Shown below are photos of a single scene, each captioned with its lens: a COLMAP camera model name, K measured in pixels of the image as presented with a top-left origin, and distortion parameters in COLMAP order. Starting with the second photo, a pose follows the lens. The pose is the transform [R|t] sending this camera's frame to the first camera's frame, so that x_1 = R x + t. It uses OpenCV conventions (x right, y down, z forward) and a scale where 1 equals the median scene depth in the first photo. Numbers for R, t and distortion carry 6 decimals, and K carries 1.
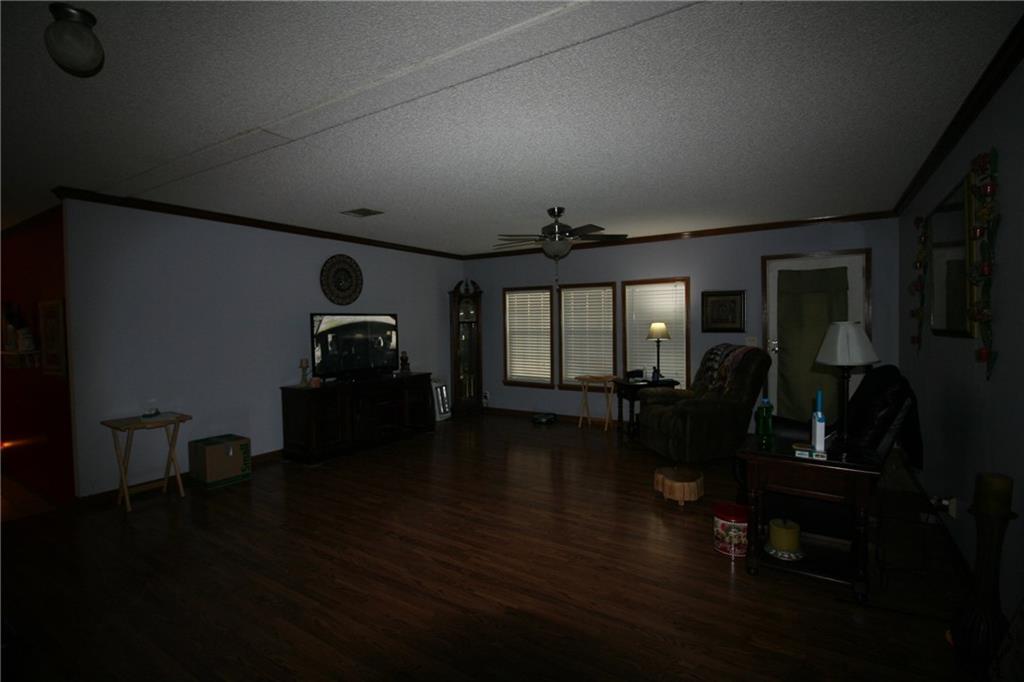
lens RADIAL K [[496.9, 0, 512.0], [0, 496.9, 341.0], [0, 0, 1]] dist [0.000095, 0.000003]
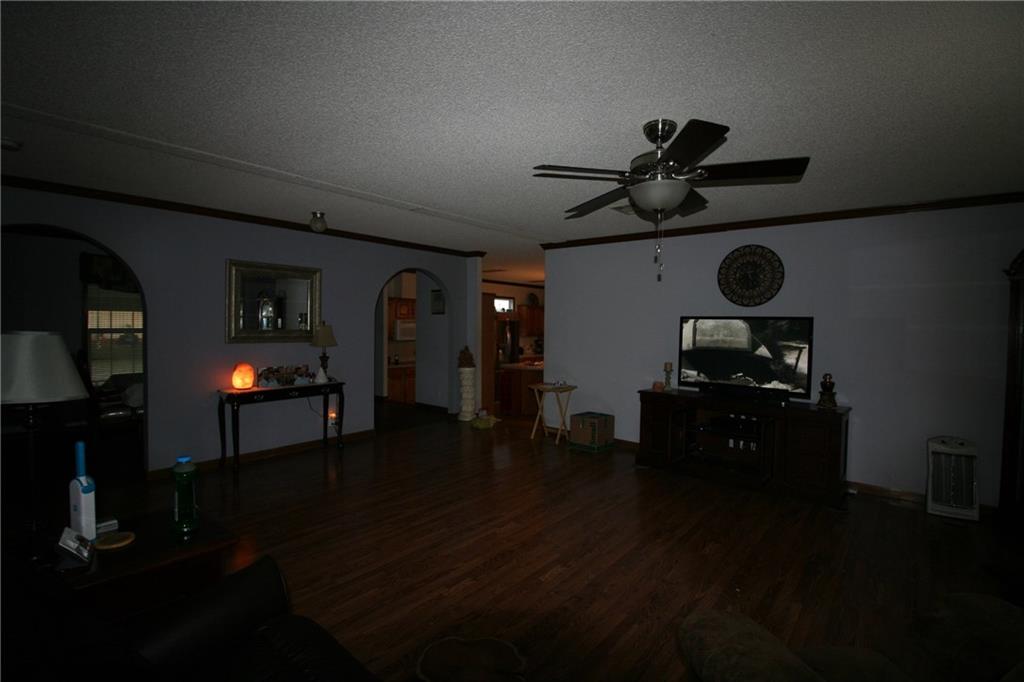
lens RADIAL K [[481.7, 0, 512.0], [0, 481.7, 341.0], [0, 0, 1]] dist [-0.001223, -0.000095]
pose [[-0.129078, 0.046940, -0.990523, 0.529312], [-0.054295, 0.997046, 0.054325, -0.038746], [0.990147, 0.060793, -0.126148, 0.749979]]
